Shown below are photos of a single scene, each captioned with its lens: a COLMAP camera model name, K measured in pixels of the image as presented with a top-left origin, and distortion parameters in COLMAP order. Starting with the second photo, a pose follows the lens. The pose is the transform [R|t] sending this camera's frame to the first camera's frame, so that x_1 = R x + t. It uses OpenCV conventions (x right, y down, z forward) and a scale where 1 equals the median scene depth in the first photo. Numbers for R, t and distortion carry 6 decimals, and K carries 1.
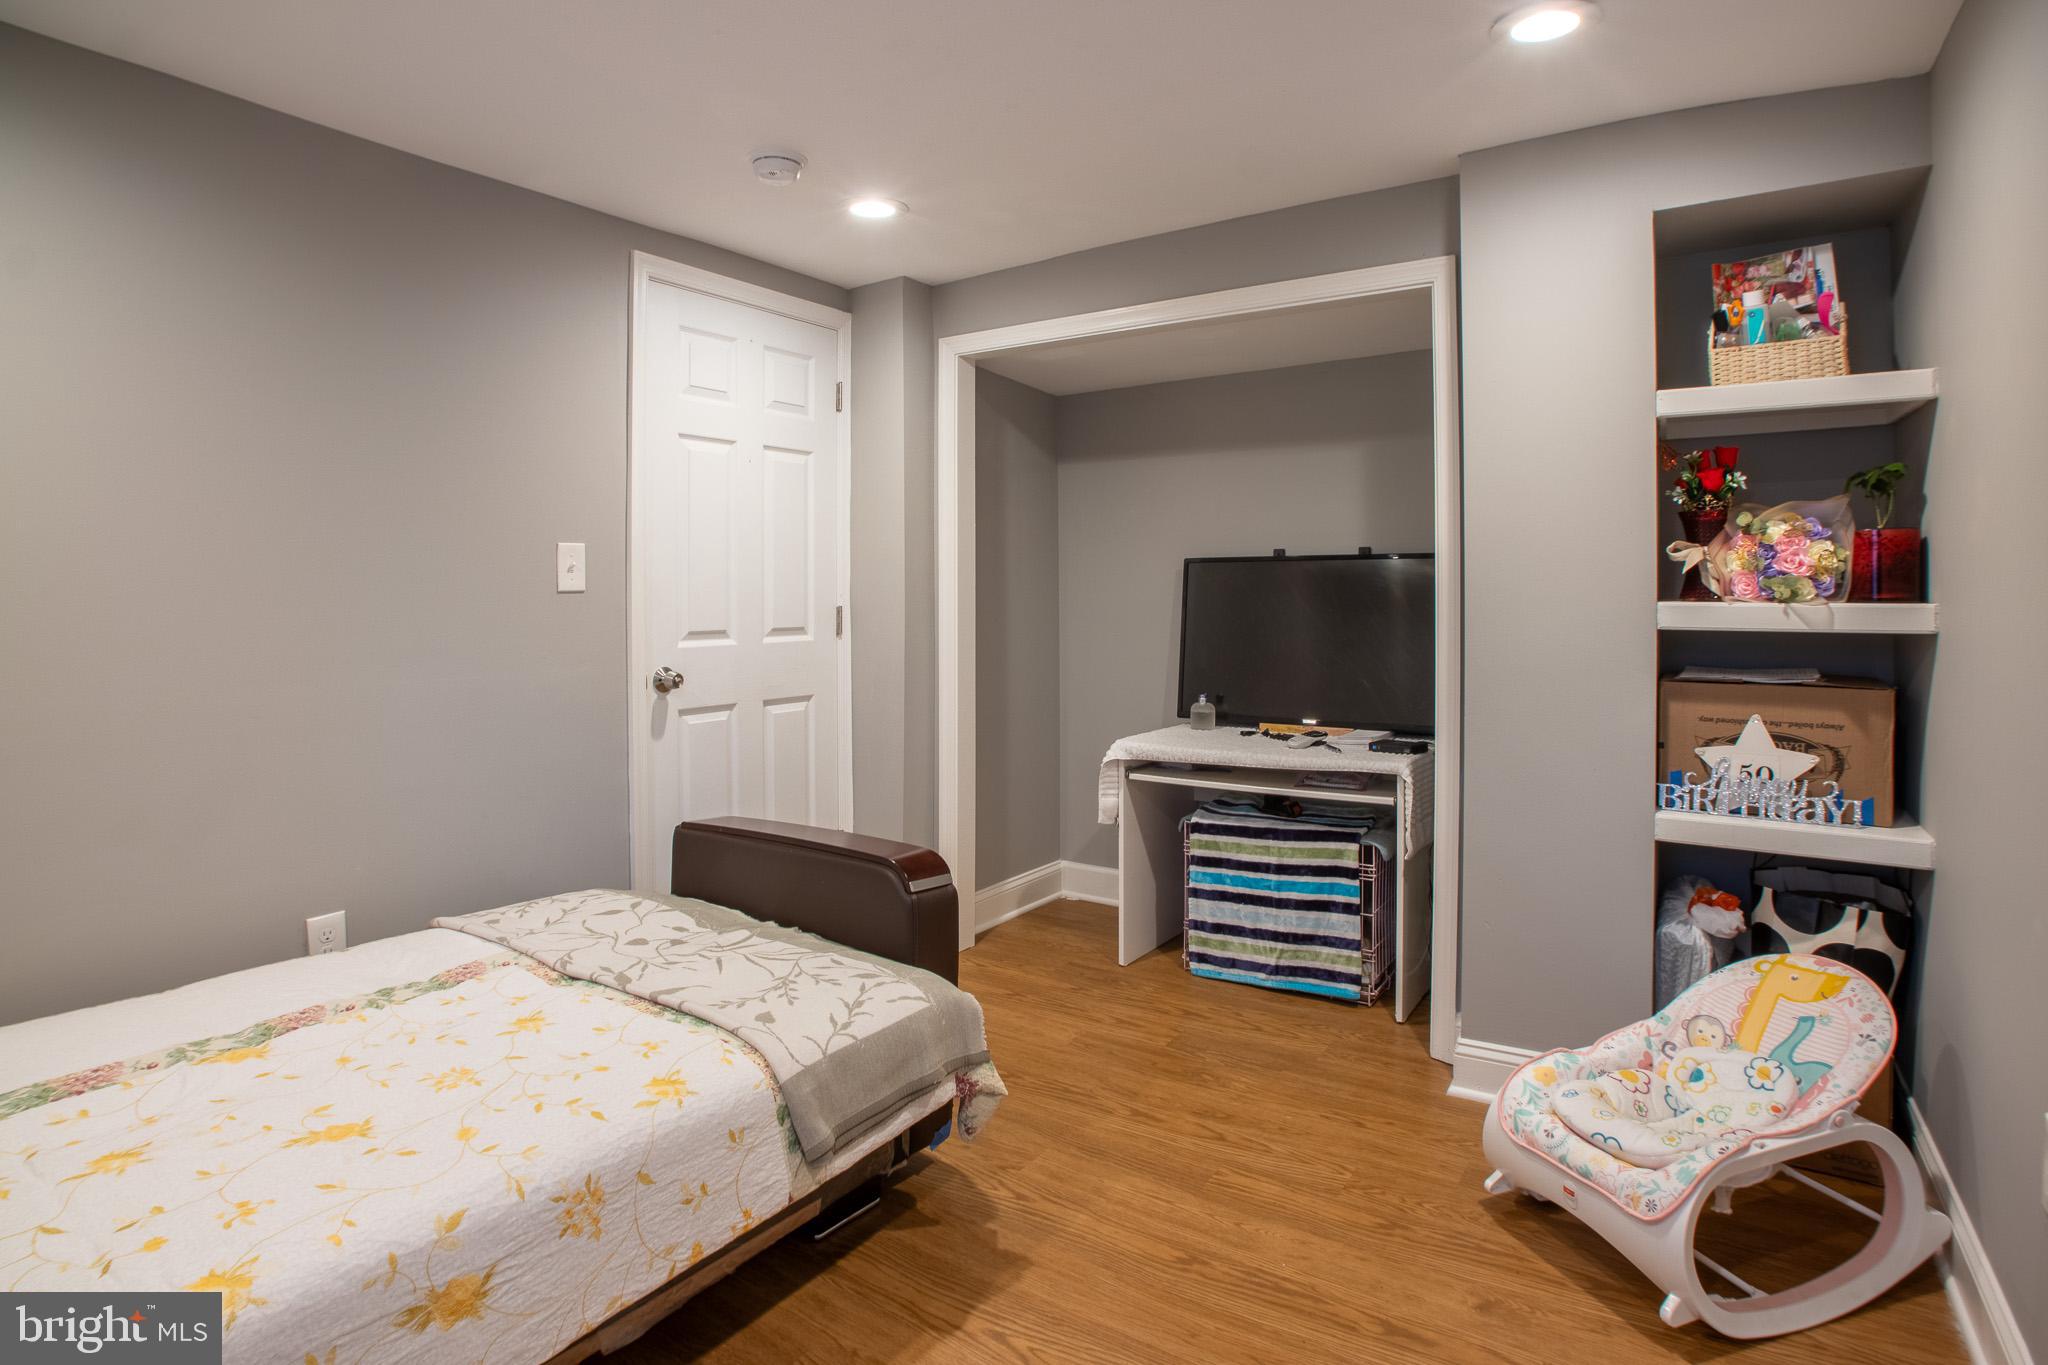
lens RADIAL K [[1081.7, 0, 998.1], [0, 1081.7, 651.8], [0, 0, 1]] dist [-0.038774, 0.013846]
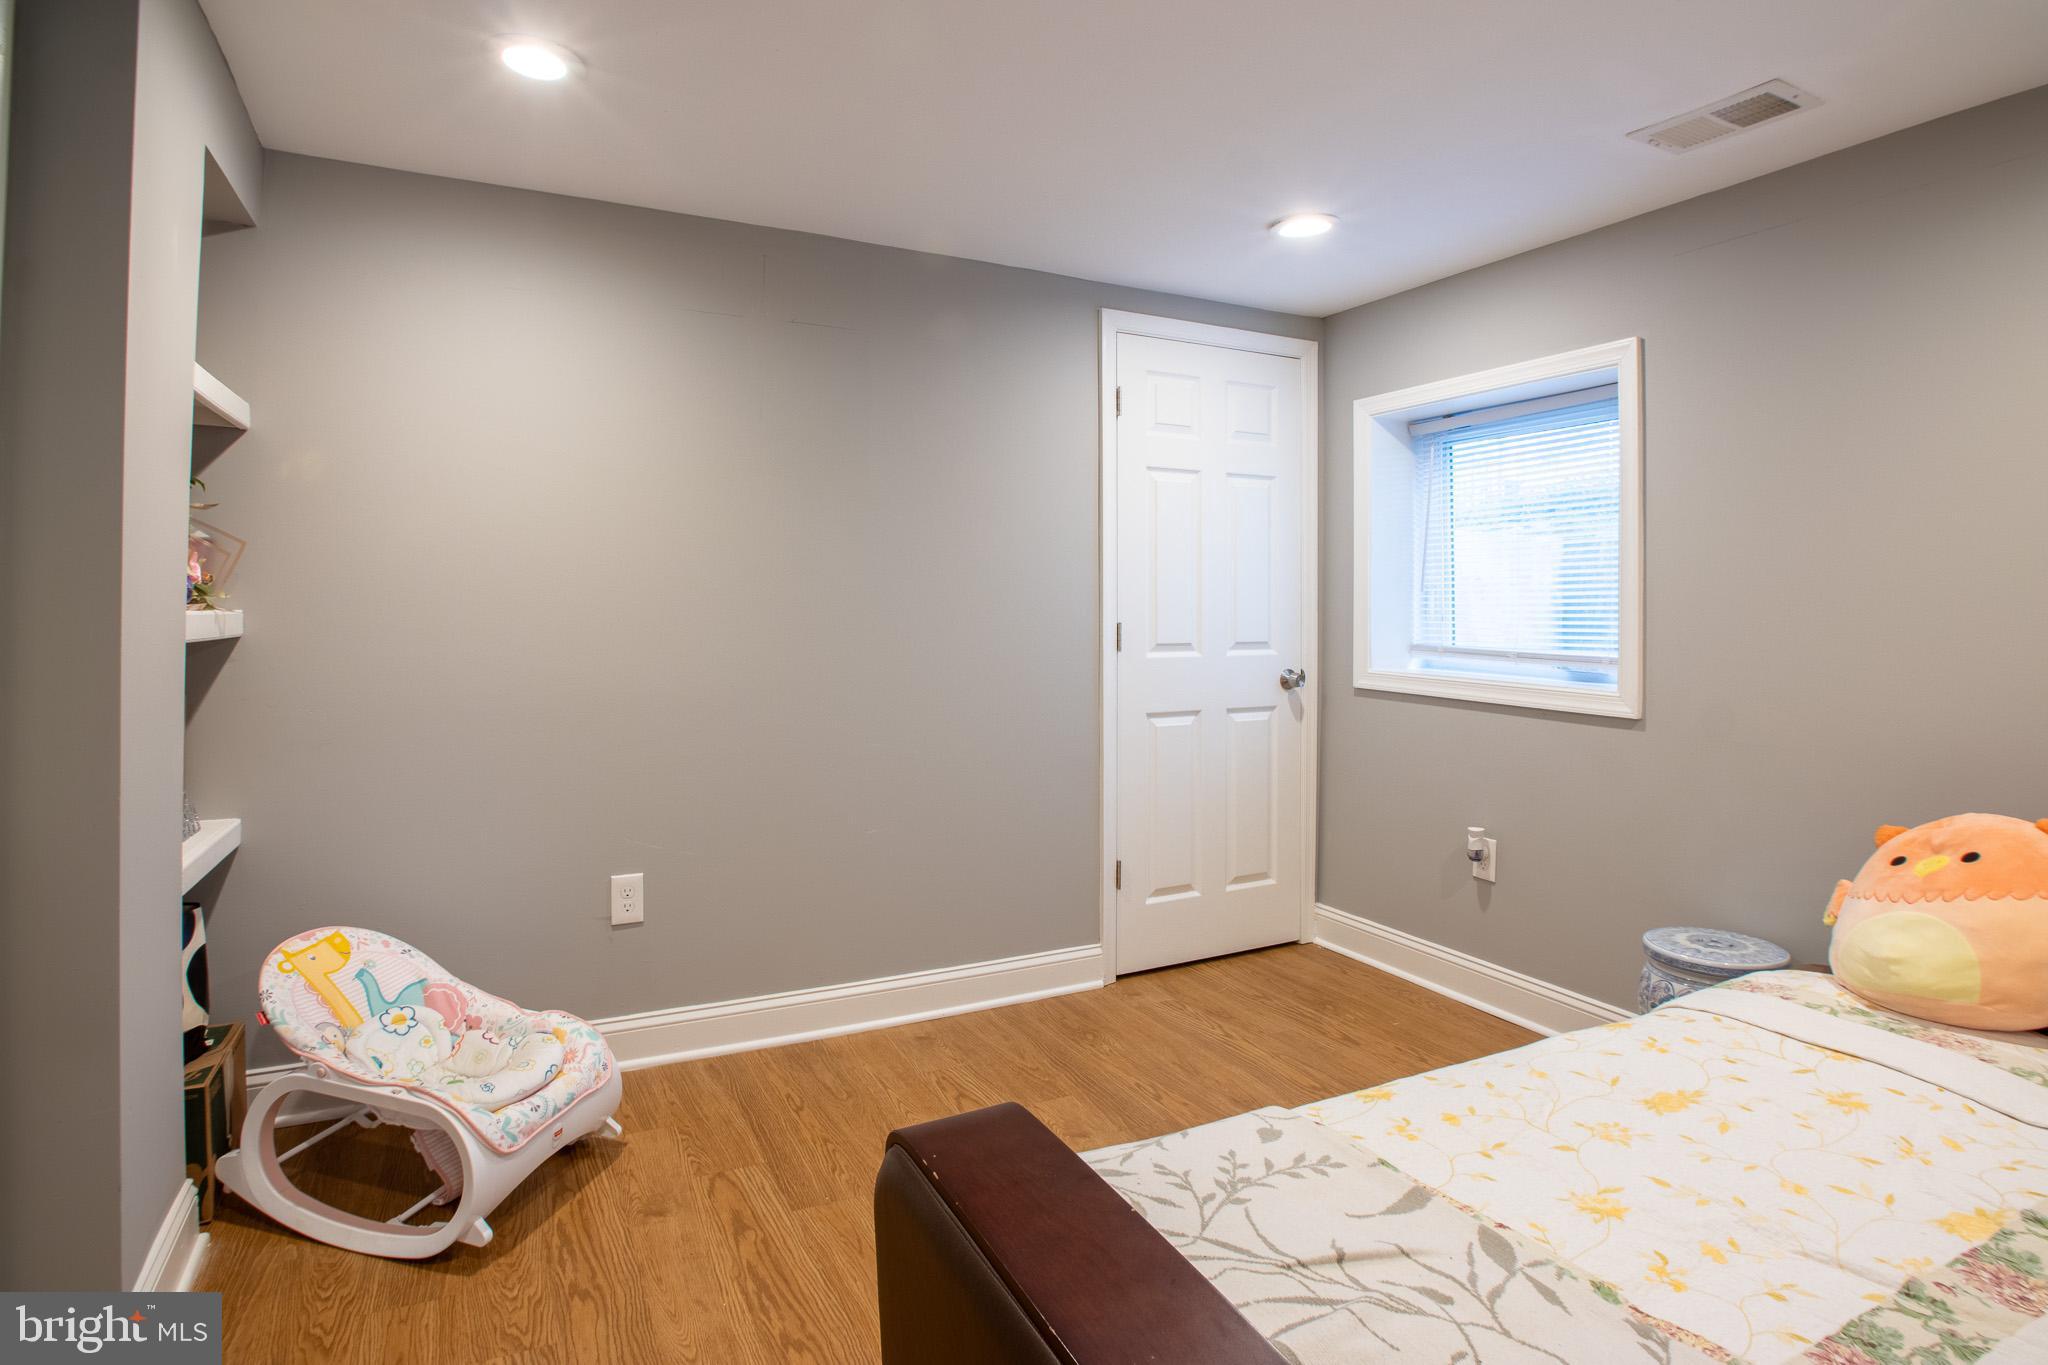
lens RADIAL K [[1081.7, 0, 998.1], [0, 1081.7, 651.8], [0, 0, 1]] dist [-0.038774, 0.013846]
pose [[-0.878113, -0.021919, 0.477950, -0.393810], [0.016966, 0.996895, 0.076888, -0.078880], [-0.478152, 0.075626, -0.875015, 1.683551]]
